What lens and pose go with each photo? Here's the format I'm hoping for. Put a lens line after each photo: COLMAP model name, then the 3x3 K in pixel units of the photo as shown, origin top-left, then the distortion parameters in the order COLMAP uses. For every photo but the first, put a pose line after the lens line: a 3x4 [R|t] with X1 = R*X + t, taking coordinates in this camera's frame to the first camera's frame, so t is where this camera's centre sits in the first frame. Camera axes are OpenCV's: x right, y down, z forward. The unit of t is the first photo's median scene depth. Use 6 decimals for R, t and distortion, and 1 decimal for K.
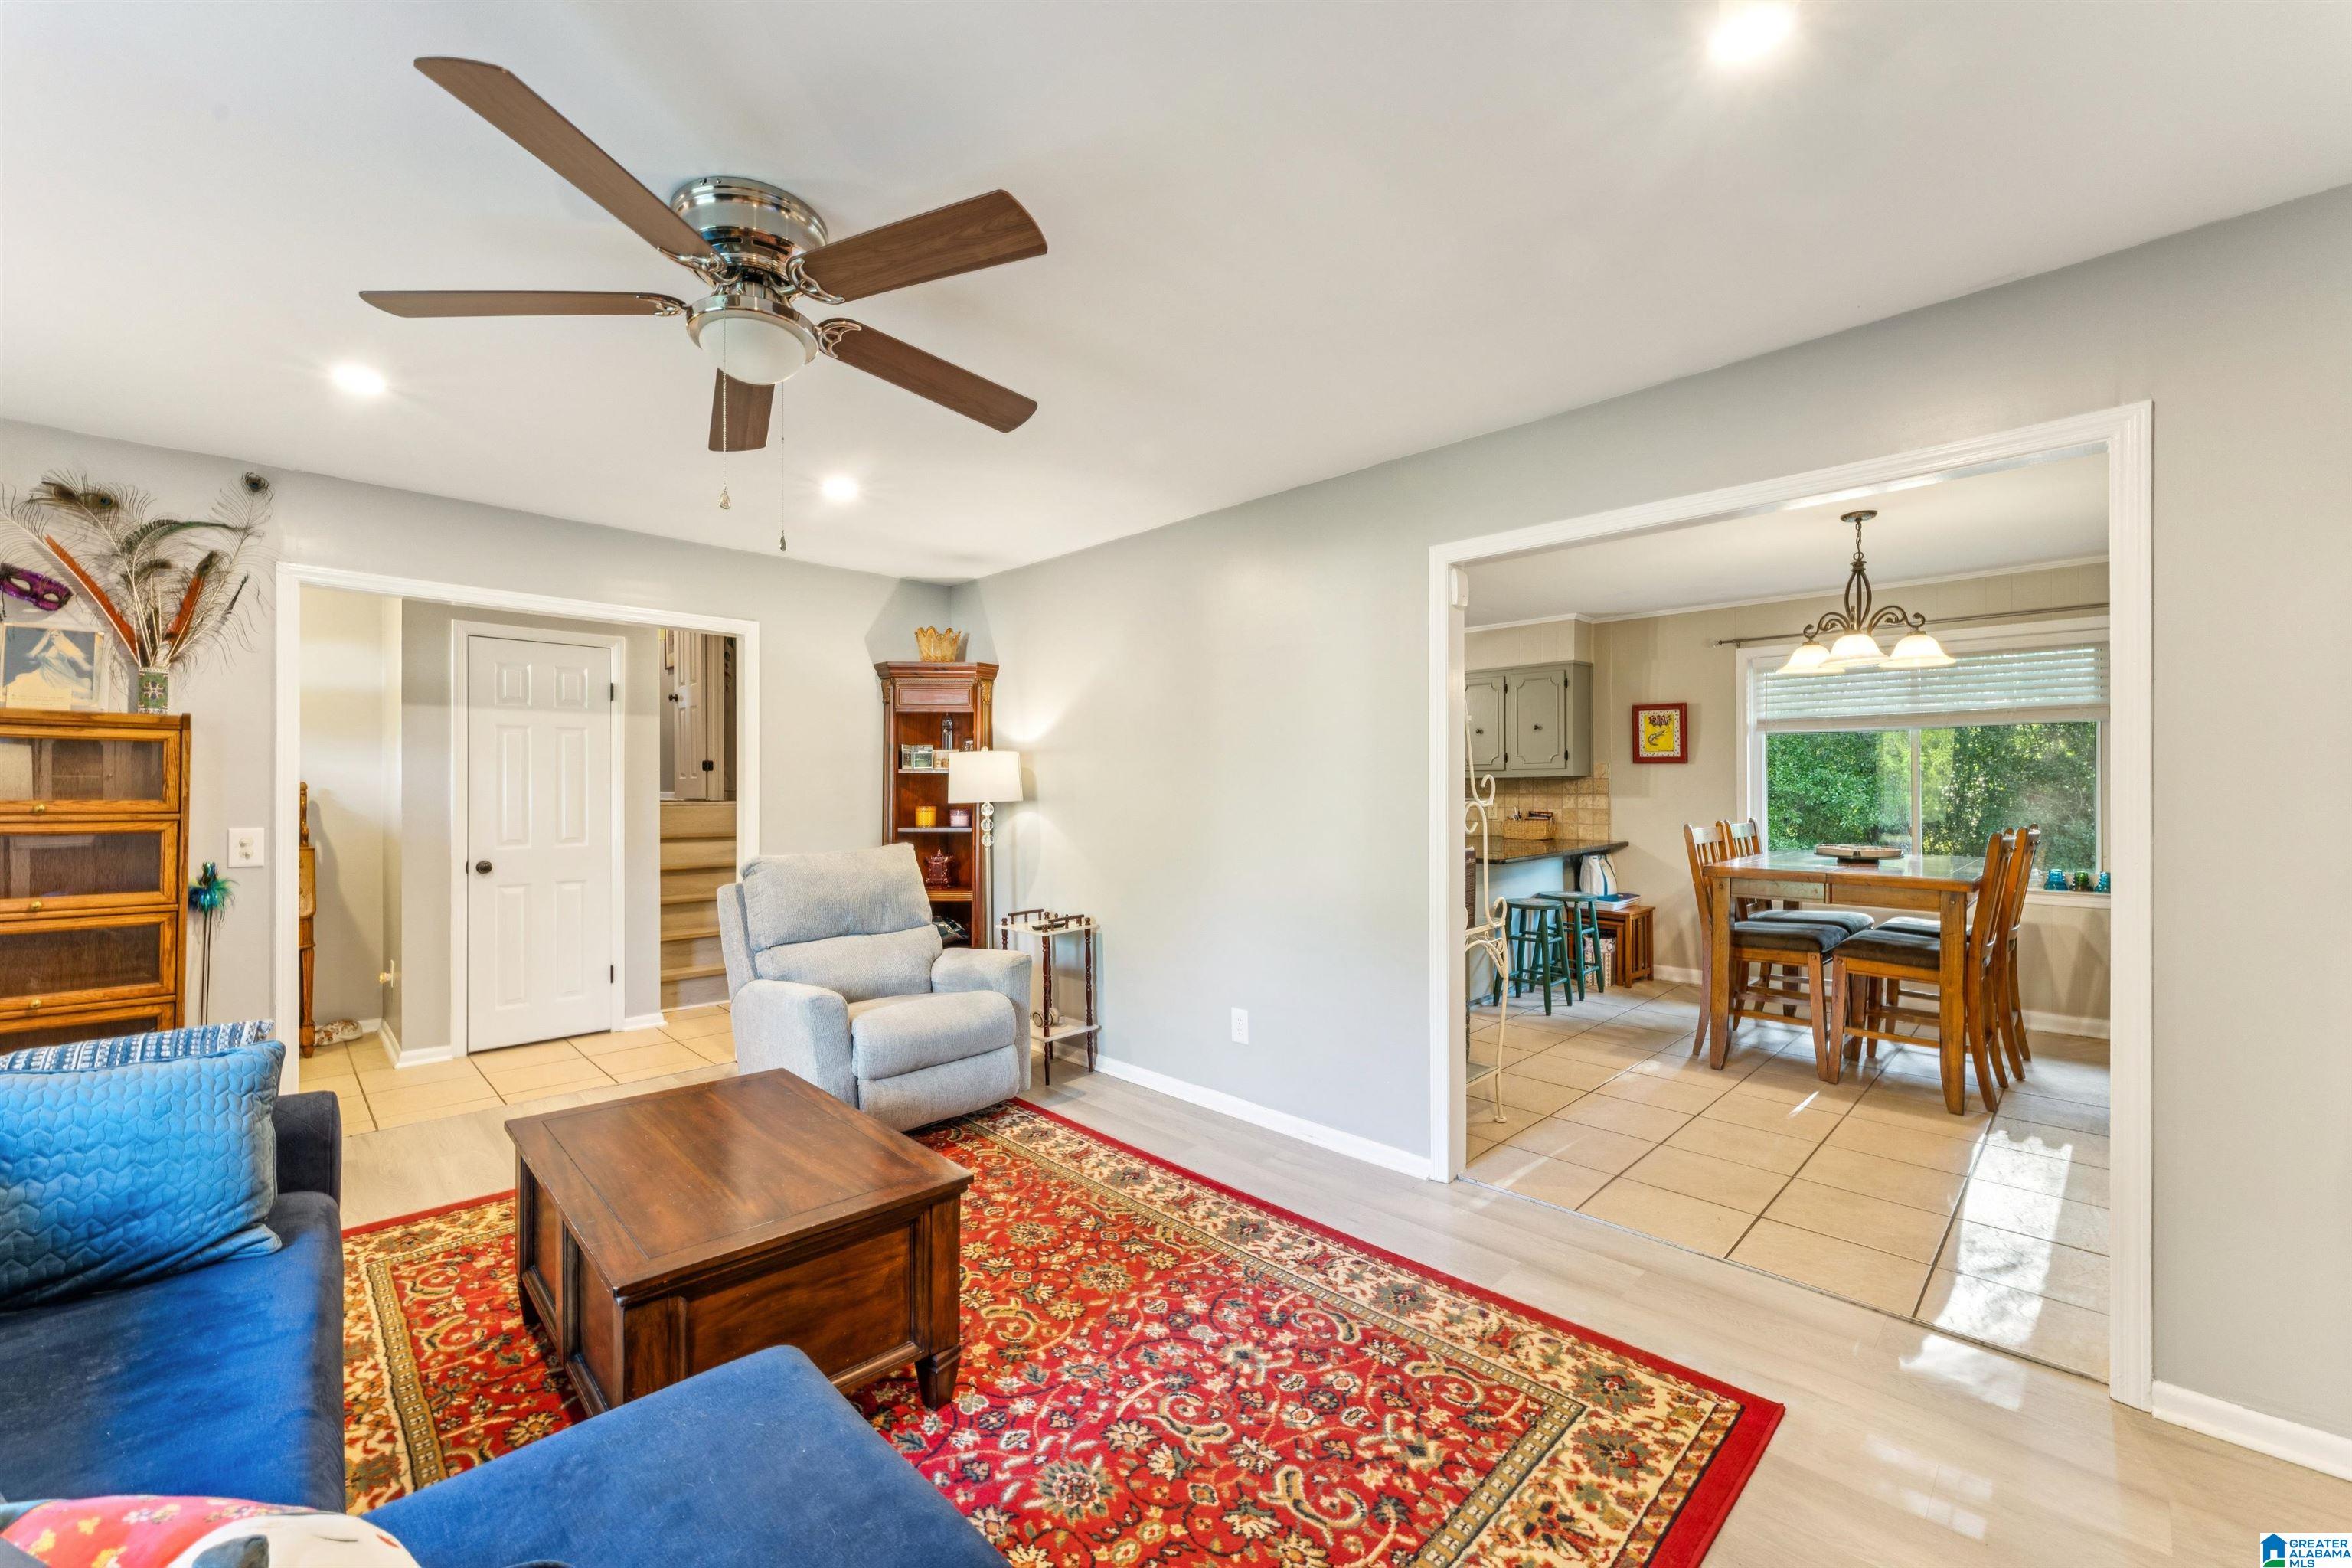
lens RADIAL K [[943.4, 0, 1169.7], [0, 943.4, 787.5], [0, 0, 1]] dist [0.000442, 0.000071]
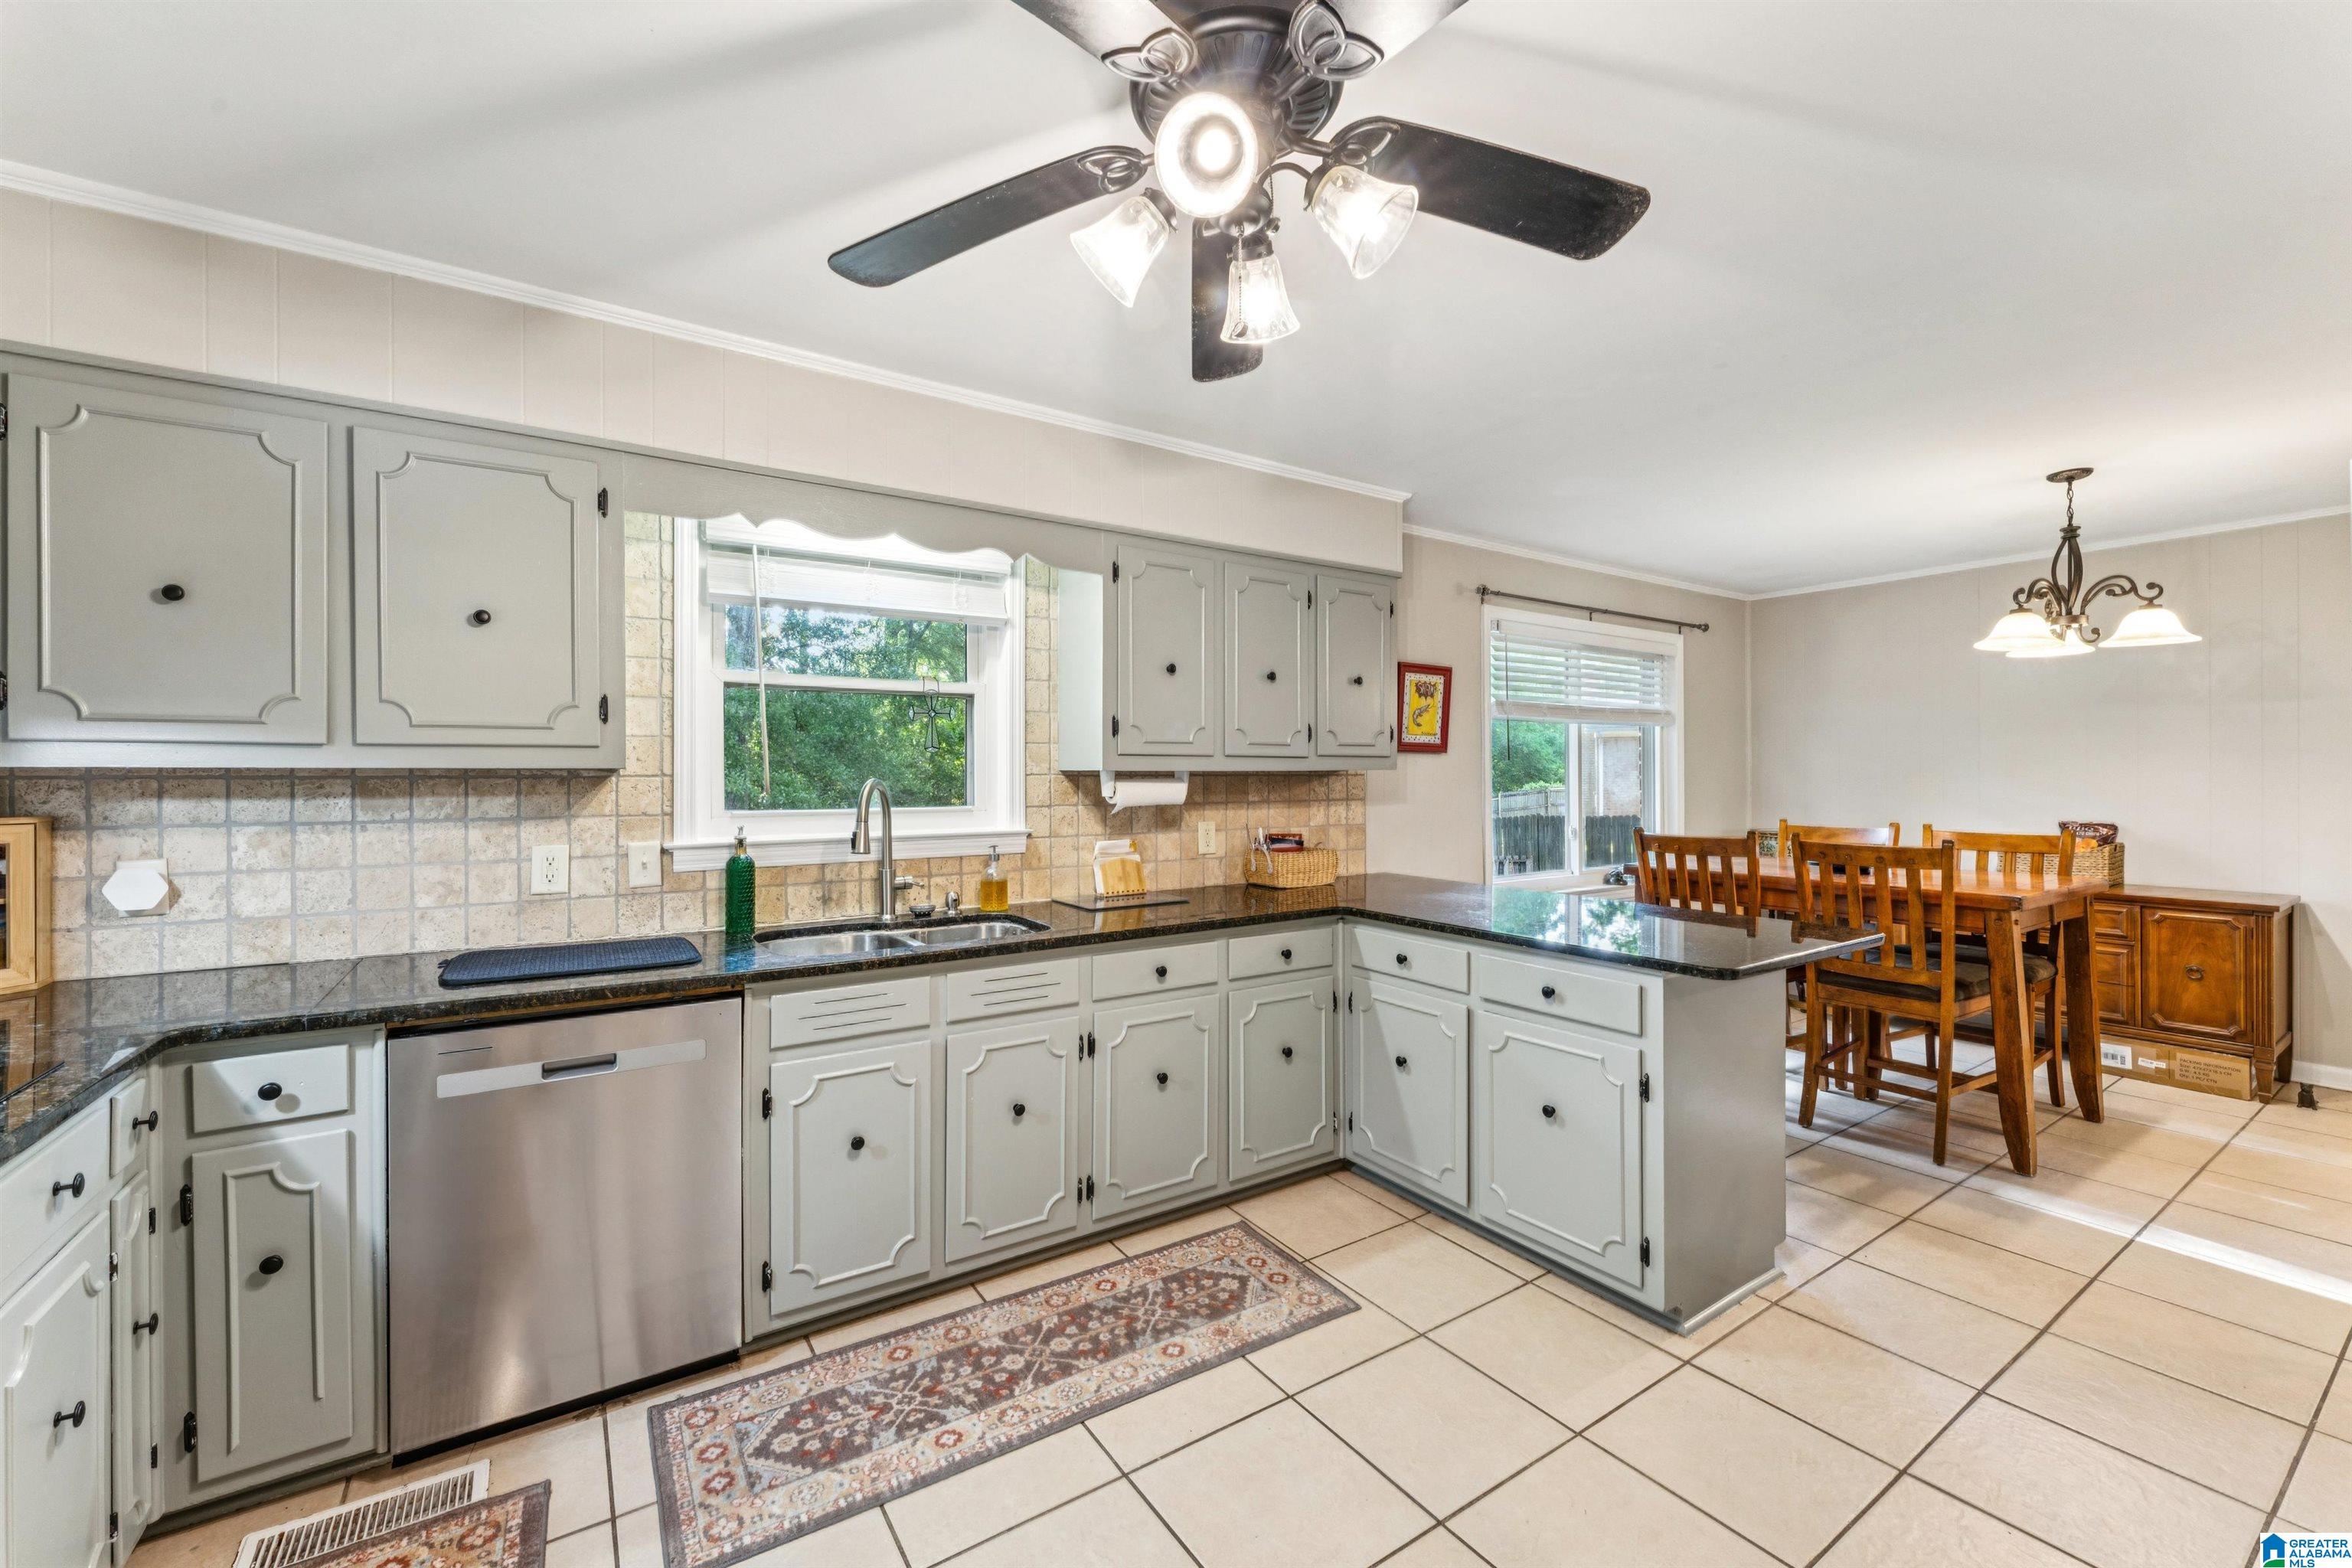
lens RADIAL K [[942.9, 0, 1189.6], [0, 942.9, 785.2], [0, 0, 1]] dist [-0.000285, 0.000184]
pose [[0.186097, -0.002521, 0.982528, -0.173552], [0.004474, 0.999989, 0.001718, -0.004371], [-0.982521, 0.004076, 0.186106, 1.028737]]
